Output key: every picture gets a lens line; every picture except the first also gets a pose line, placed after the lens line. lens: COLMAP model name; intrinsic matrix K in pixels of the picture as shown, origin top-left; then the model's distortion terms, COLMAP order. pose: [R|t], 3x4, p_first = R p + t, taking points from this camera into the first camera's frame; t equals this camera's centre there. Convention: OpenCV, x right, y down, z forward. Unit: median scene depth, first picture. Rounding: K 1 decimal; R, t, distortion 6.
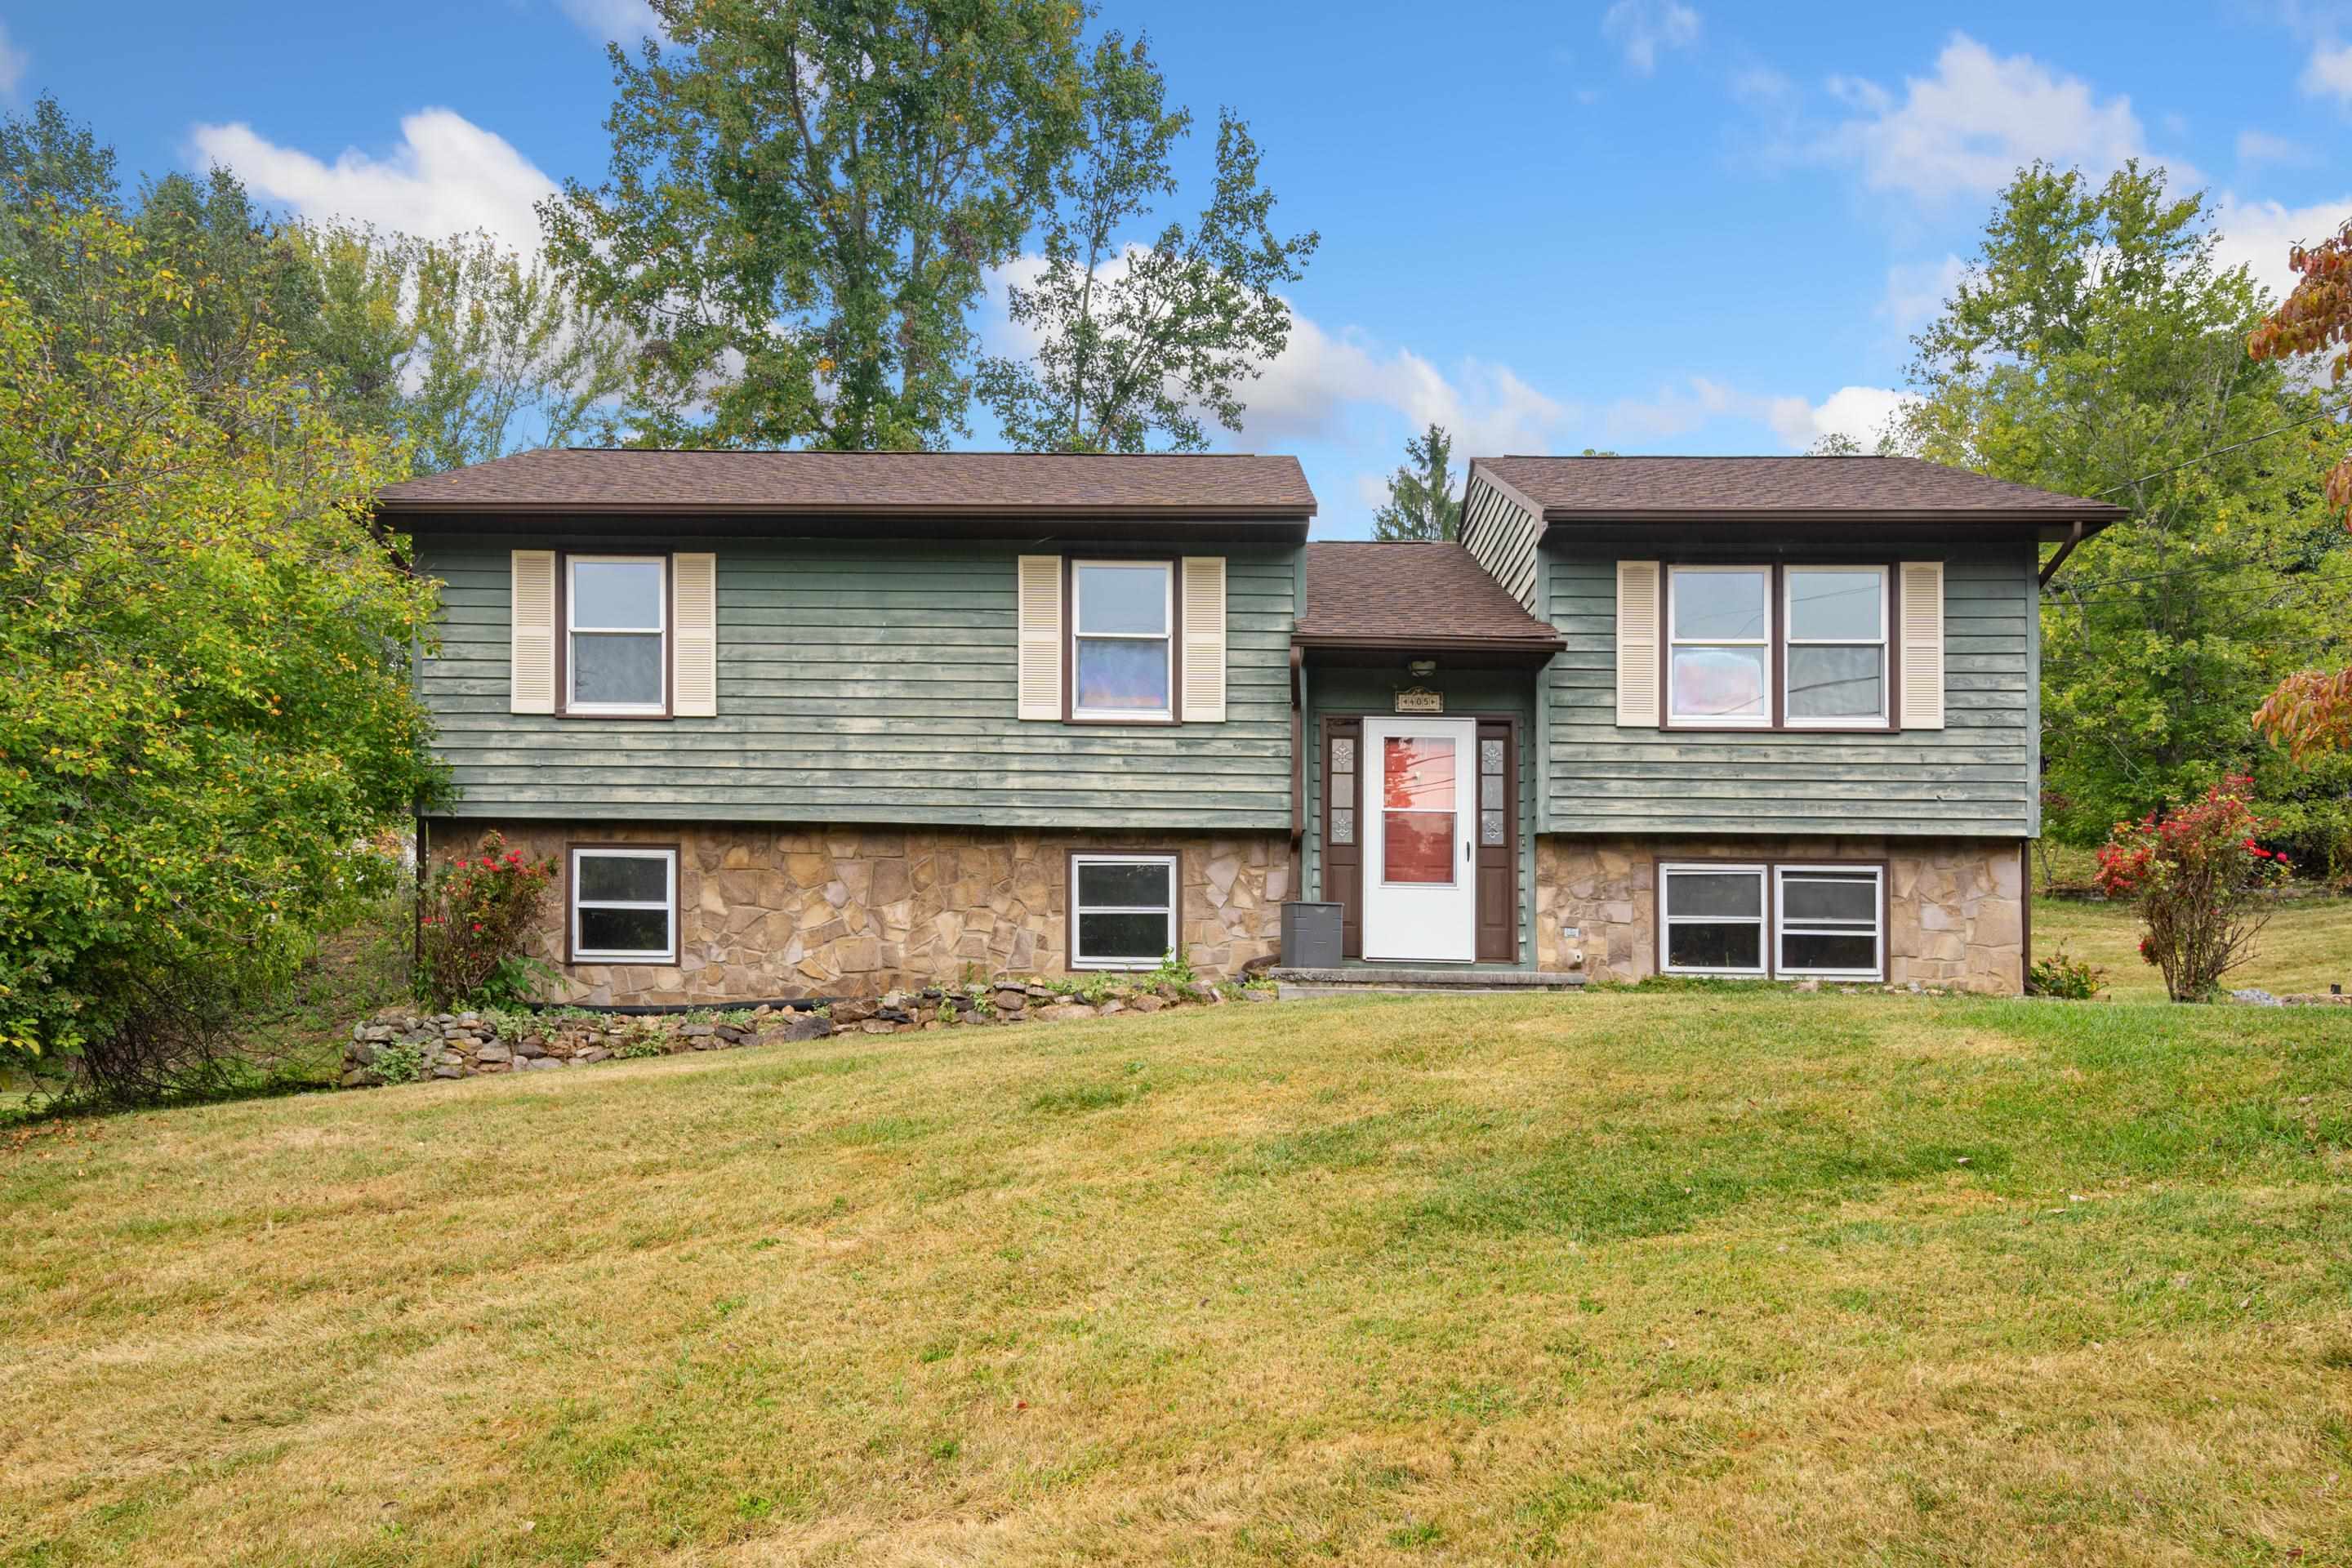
lens RADIAL K [[1821.7, 0, 1176.0], [0, 1821.7, 784.0], [0, 0, 1]] dist [-0.032931, -0.000928]
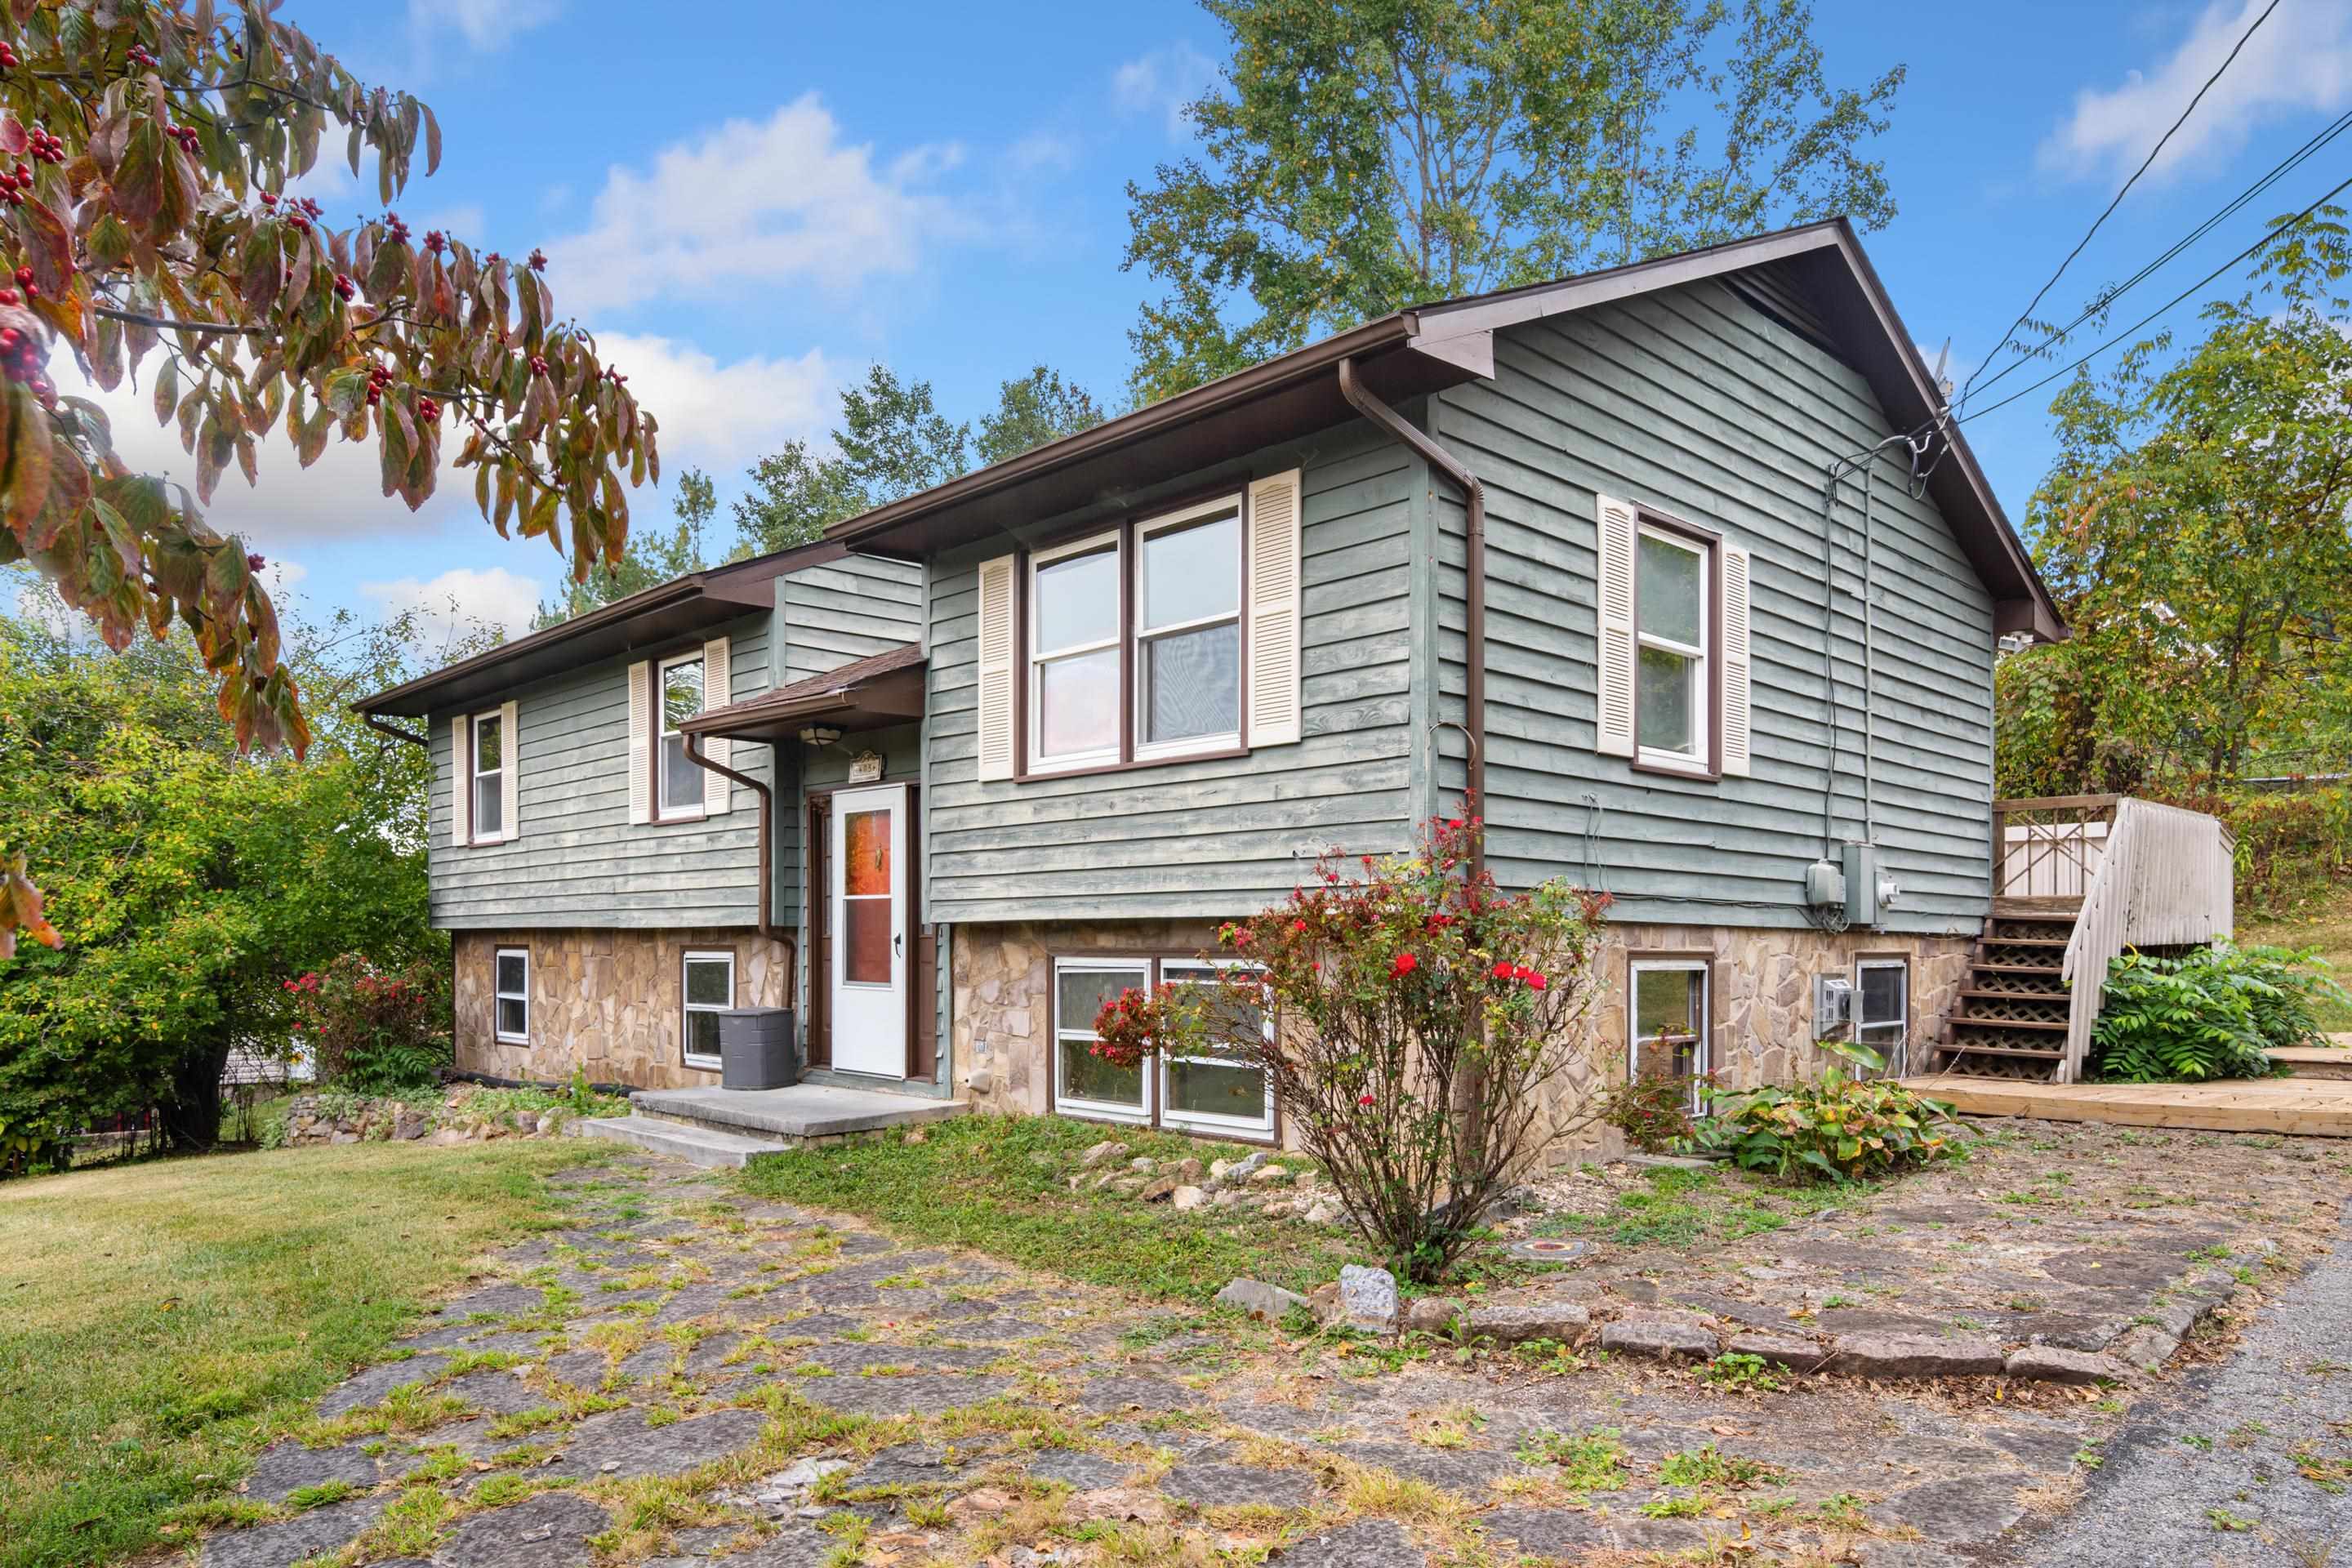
lens RADIAL K [[1546.9, 0, 1176.0], [0, 1546.9, 784.0], [0, 0, 1]] dist [-0.001191, -0.000388]
pose [[0.709520, -0.085926, -0.699427, 0.757129], [0.109271, 0.993948, -0.011260, -0.014591], [0.696162, -0.068438, 0.714616, 0.589735]]
